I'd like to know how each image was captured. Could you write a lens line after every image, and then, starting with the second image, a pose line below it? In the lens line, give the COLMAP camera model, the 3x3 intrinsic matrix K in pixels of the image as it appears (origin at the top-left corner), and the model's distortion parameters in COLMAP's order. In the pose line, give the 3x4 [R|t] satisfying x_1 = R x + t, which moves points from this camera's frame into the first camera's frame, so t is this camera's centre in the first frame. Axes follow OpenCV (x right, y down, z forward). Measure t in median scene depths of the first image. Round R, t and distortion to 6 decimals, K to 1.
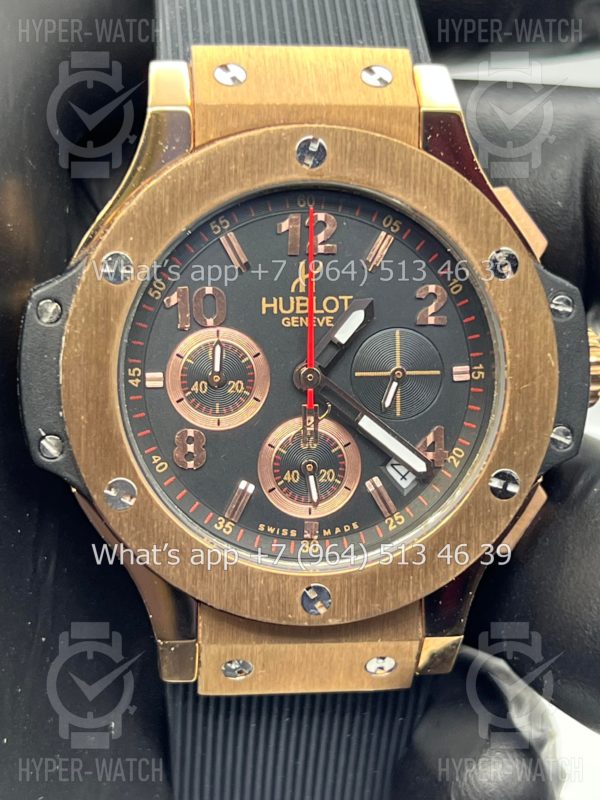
lens RADIAL K [[1956.2, 0, 297.4], [0, 1956.2, 397.6], [0, 0, 1]] dist [0.250406, 0.000000]
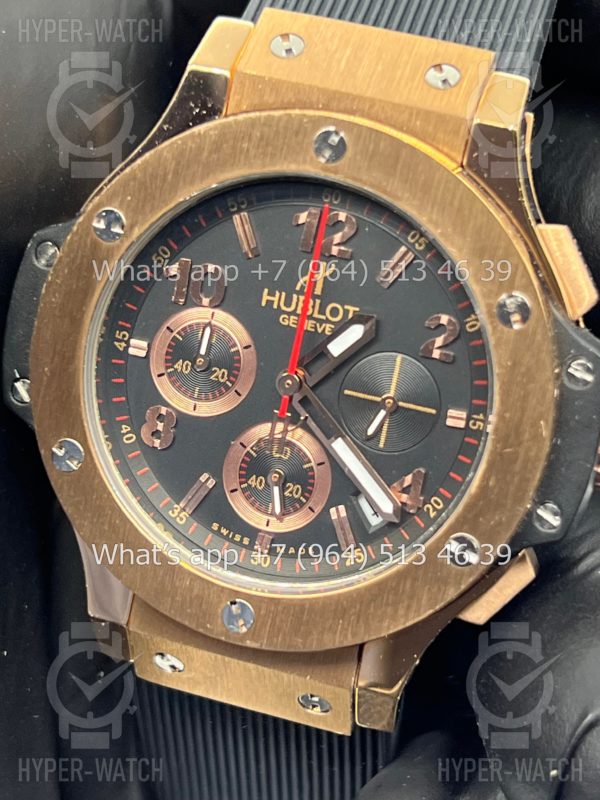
lens RADIAL K [[1956.2, 0, 291.4], [0, 1956.2, 400.3], [0, 0, 1]] dist [0.250406, 0.000000]
pose [[0.915006, 0.238600, -0.325320, 0.309564], [-0.221548, 0.971072, 0.089081, -0.085255], [0.337164, -0.009435, 0.941399, 0.127603]]
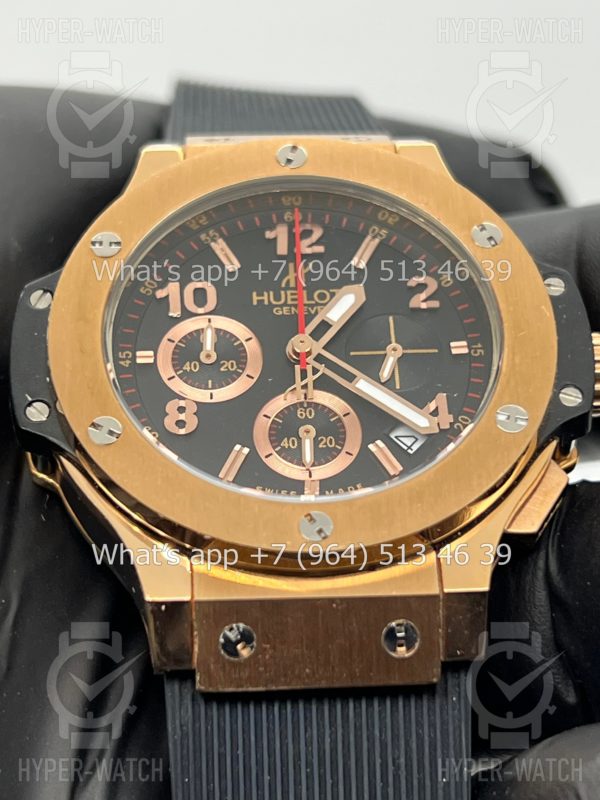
lens RADIAL K [[1956.2, 0, 298.6], [0, 1956.2, 396.1], [0, 0, 1]] dist [0.250406, 0.000000]
pose [[0.995068, -0.084455, -0.052024, 0.053485], [0.036467, 0.799221, -0.599930, 0.598276], [0.092246, 0.595074, 0.798360, 0.229577]]
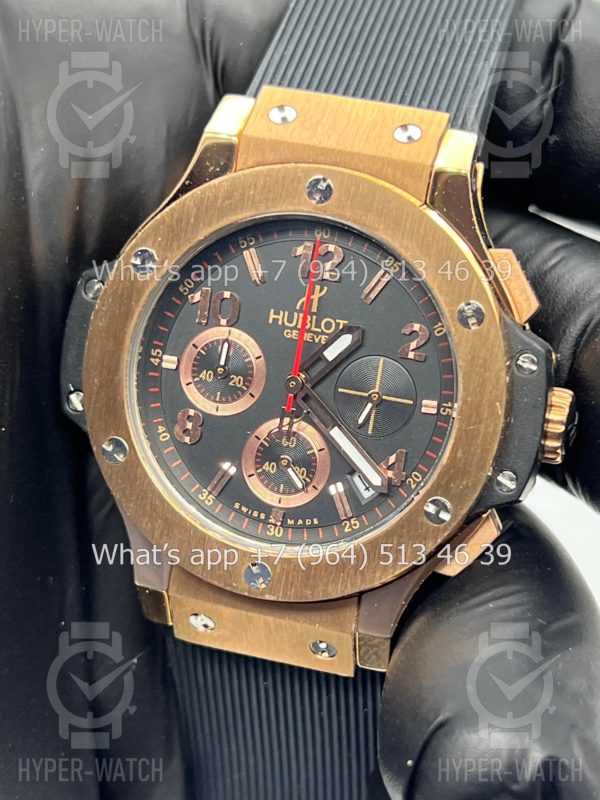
lens RADIAL K [[1956.2, 0, 298.9], [0, 1956.2, 403.5], [0, 0, 1]] dist [0.250406, 0.000000]
pose [[0.921552, 0.185293, -0.341187, 0.399943], [-0.189399, 0.981664, 0.021557, -0.024502], [0.338926, 0.044754, 0.939748, -0.072043]]
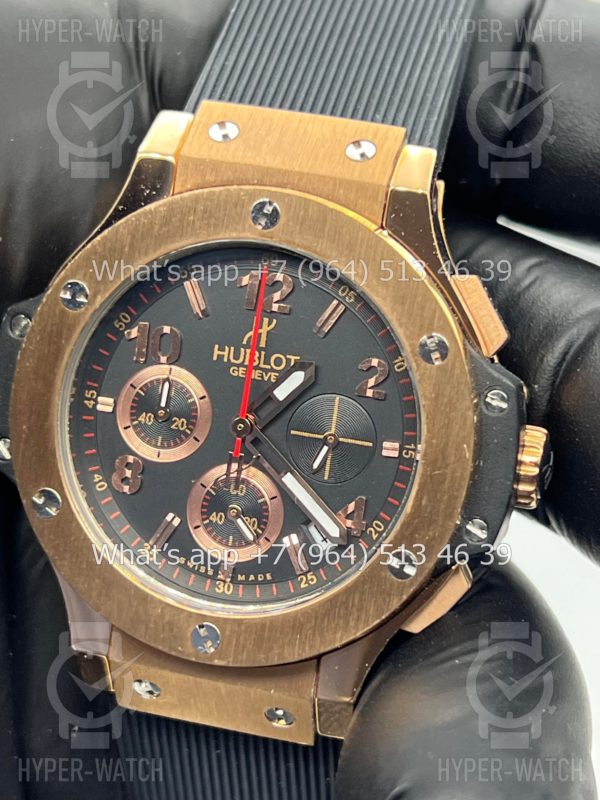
lens RADIAL K [[1956.2, 0, 293.1], [0, 1956.2, 399.5], [0, 0, 1]] dist [0.250406, 0.000000]
pose [[0.929997, 0.167168, -0.327355, 0.369491], [-0.170380, 0.985194, 0.019062, -0.049229], [0.325694, 0.038047, 0.944709, 0.023972]]
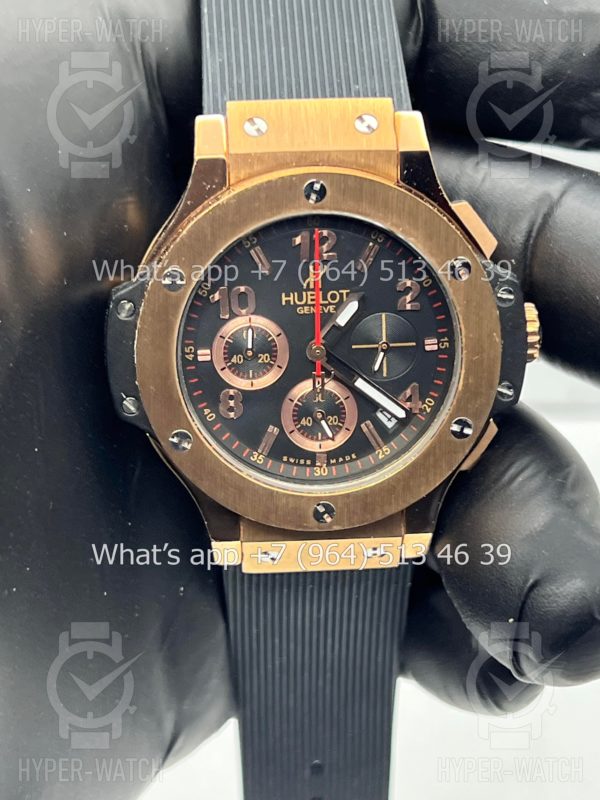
lens RADIAL K [[1956.2, 0, 305.4], [0, 1956.2, 404.8], [0, 0, 1]] dist [0.250406, 0.000000]
pose [[0.998475, -0.006195, -0.054849, 0.071873], [0.015125, 0.986355, 0.163936, -0.196656], [0.053085, -0.164515, 0.984945, -0.344329]]
